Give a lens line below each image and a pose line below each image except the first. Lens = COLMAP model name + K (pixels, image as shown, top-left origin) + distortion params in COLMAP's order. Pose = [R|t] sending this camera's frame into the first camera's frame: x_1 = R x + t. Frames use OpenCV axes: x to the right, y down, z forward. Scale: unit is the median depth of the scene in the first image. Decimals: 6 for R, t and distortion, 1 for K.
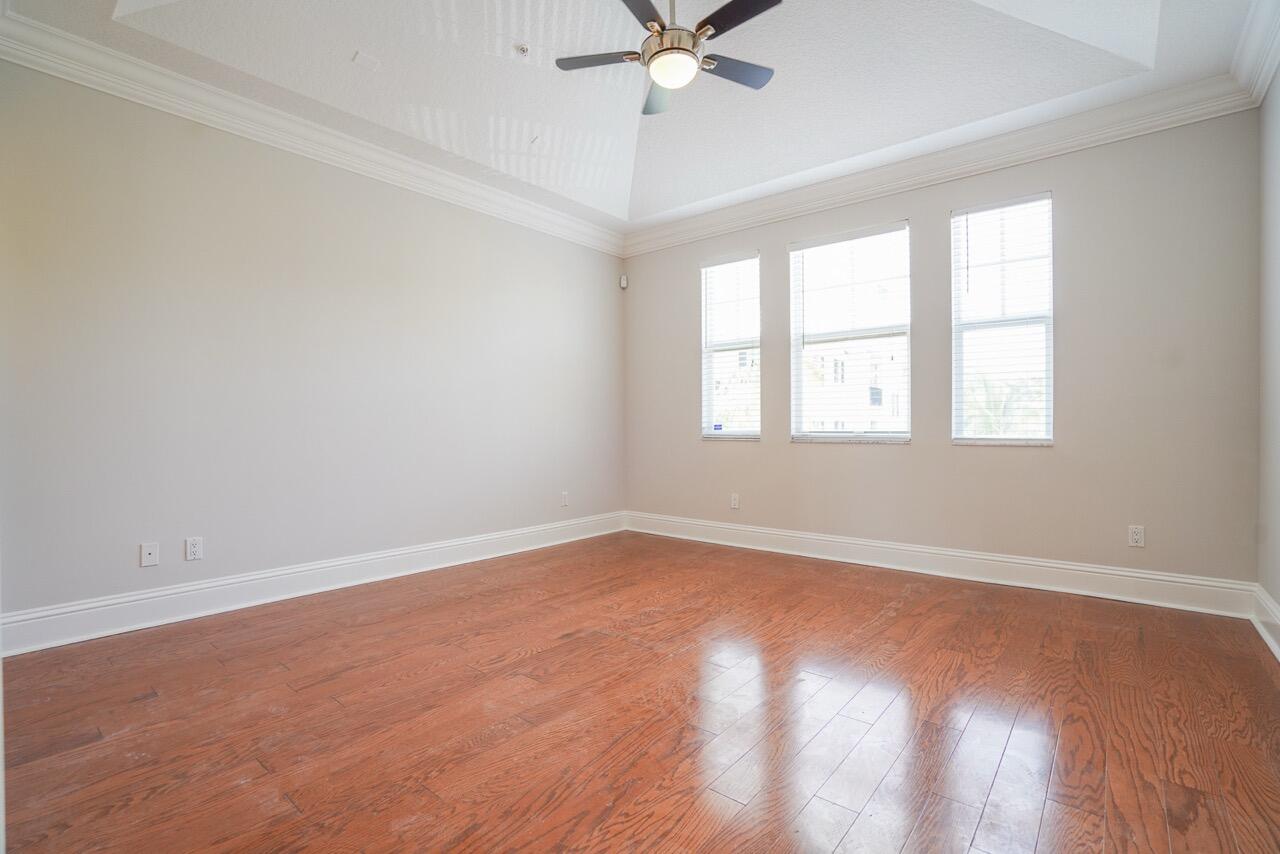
lens RADIAL K [[588.8, 0, 658.9], [0, 588.8, 425.5], [0, 0, 1]] dist [-0.044980, 0.009343]
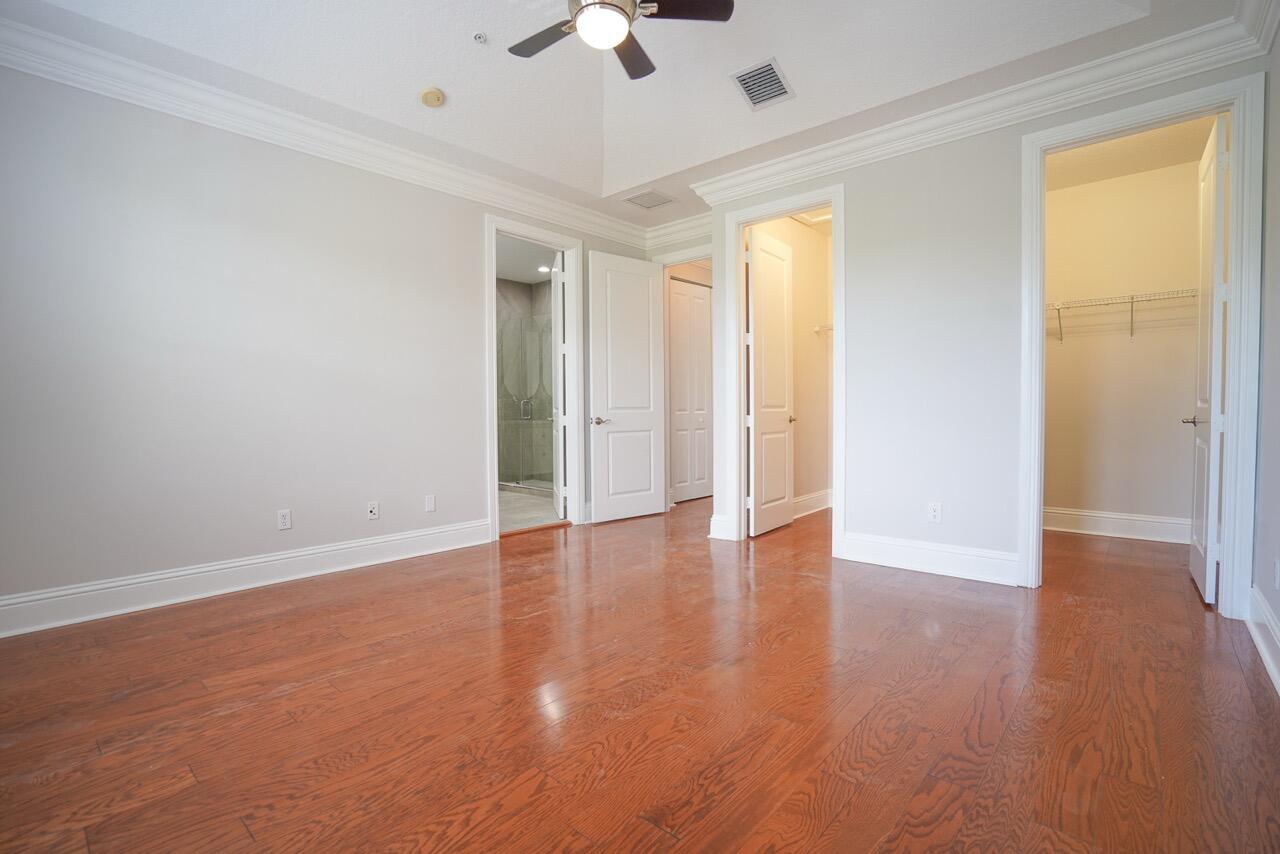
lens RADIAL K [[588.8, 0, 644.3], [0, 588.8, 422.1], [0, 0, 1]] dist [-0.044980, 0.009343]
pose [[-0.998157, 0.008143, 0.060141, -0.081512], [0.009335, 0.999765, 0.019570, -0.003685], [-0.059968, 0.020095, -0.997998, 1.784335]]
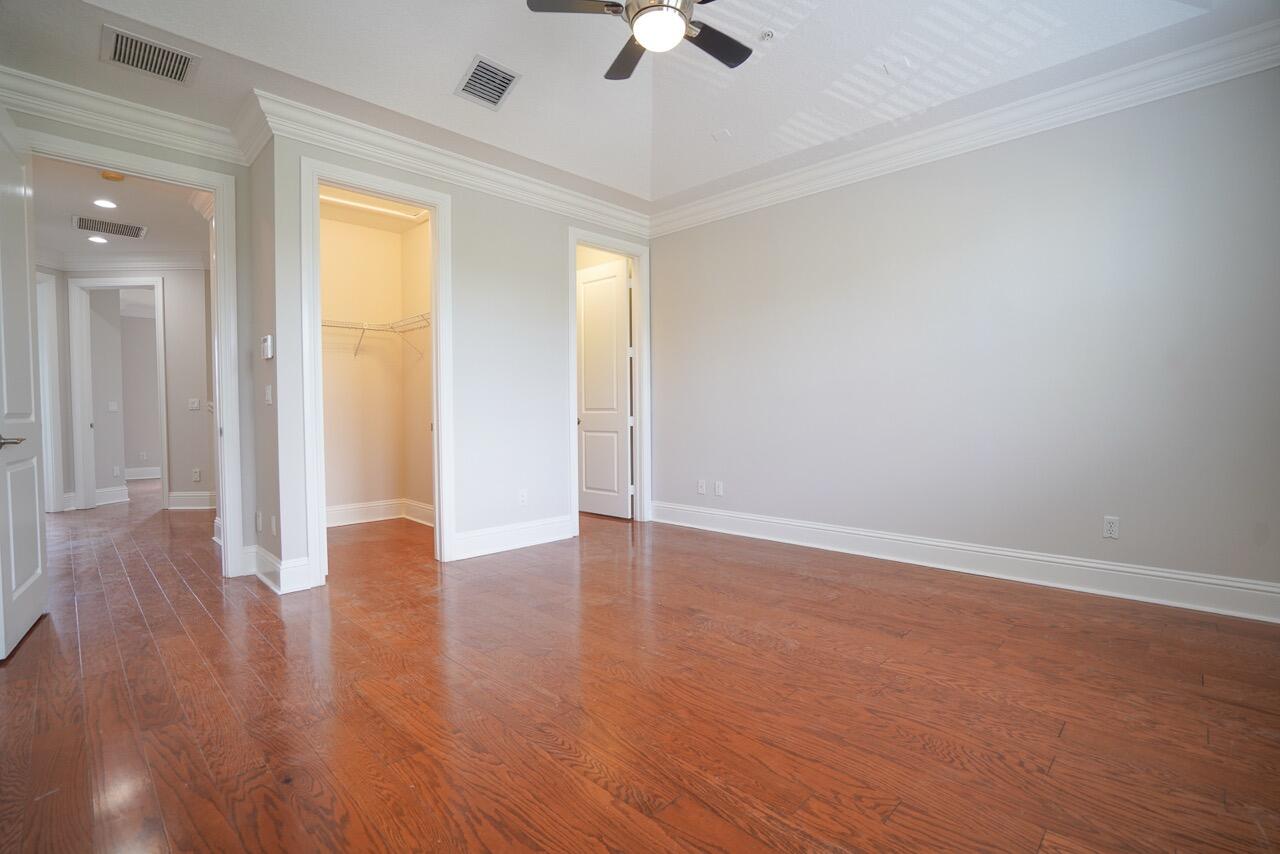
lens RADIAL K [[588.8, 0, 631.4], [0, 588.8, 429.3], [0, 0, 1]] dist [-0.044980, 0.009343]
pose [[-0.116532, 0.030294, -0.992725, 0.893589], [0.009138, 0.999525, 0.029429, -0.006860], [0.993145, -0.005642, -0.116753, 0.978951]]
